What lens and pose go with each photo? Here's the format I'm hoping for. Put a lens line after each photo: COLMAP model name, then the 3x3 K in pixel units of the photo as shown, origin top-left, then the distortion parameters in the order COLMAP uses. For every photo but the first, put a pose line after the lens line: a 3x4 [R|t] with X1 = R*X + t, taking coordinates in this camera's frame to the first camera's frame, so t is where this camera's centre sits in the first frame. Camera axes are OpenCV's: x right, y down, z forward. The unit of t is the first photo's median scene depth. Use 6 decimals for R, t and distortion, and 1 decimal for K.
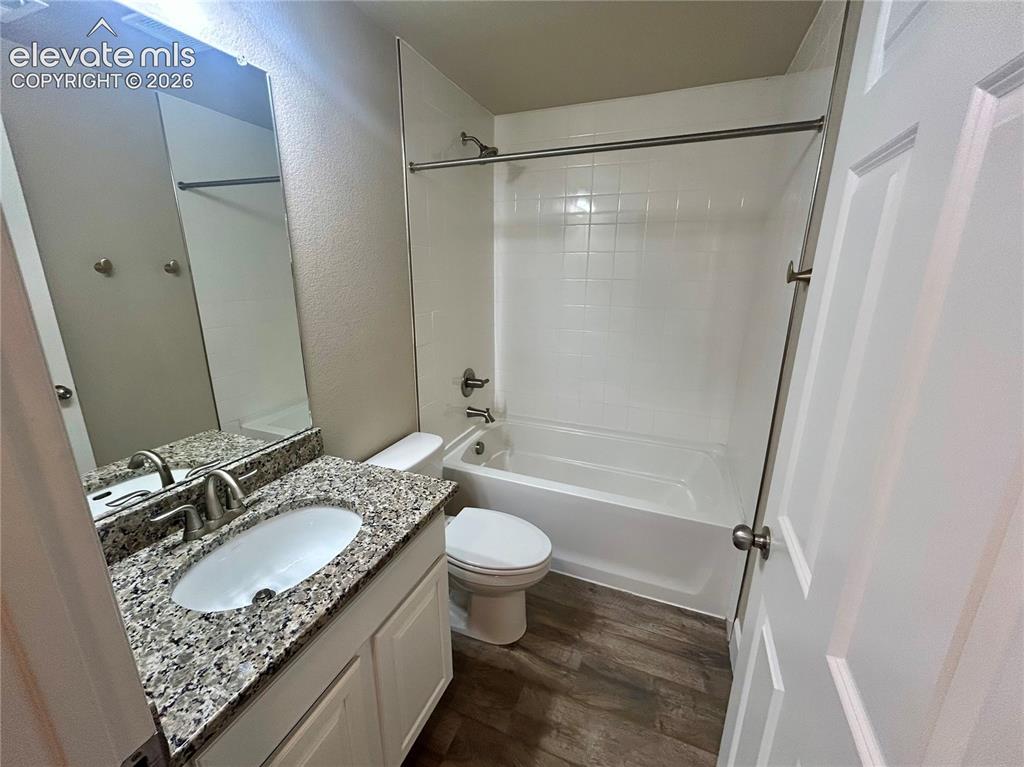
lens RADIAL K [[411.9, 0, 513.8], [0, 411.9, 387.3], [0, 0, 1]] dist [-0.000687, 0.000692]
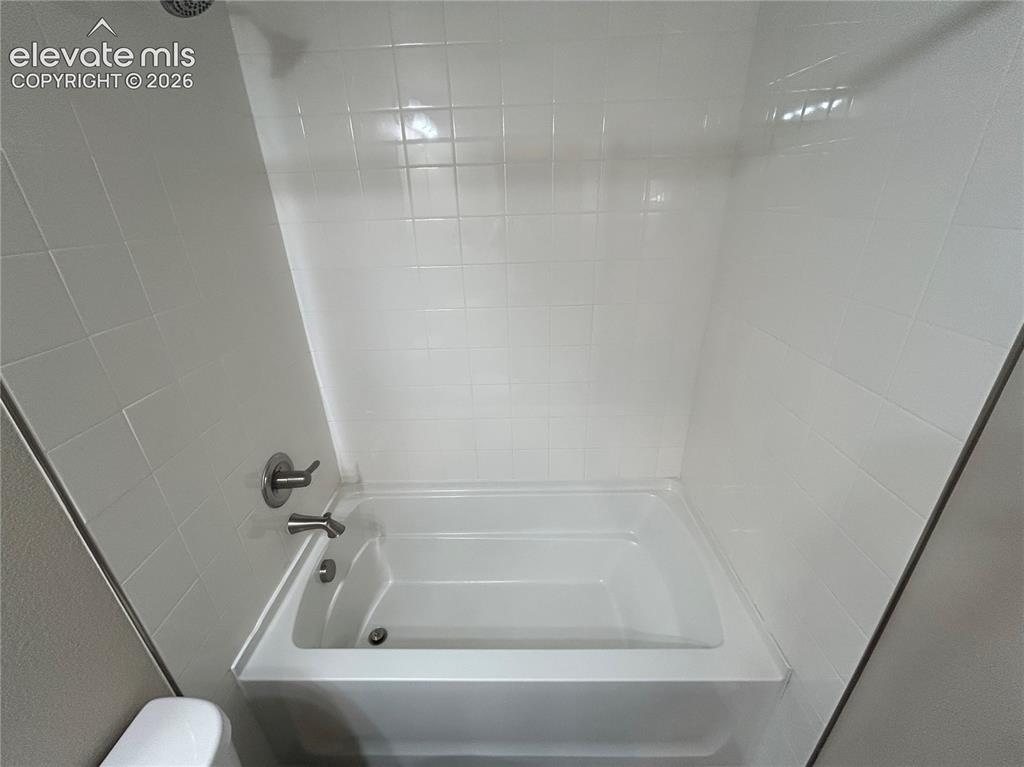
lens RADIAL K [[411.9, 0, 507.5], [0, 411.9, 392.1], [0, 0, 1]] dist [-0.000687, 0.000692]
pose [[0.933272, -0.189018, 0.305410, 0.052219], [0.142575, 0.975421, 0.168007, -0.329800], [-0.329659, -0.113253, 0.937283, 0.788847]]
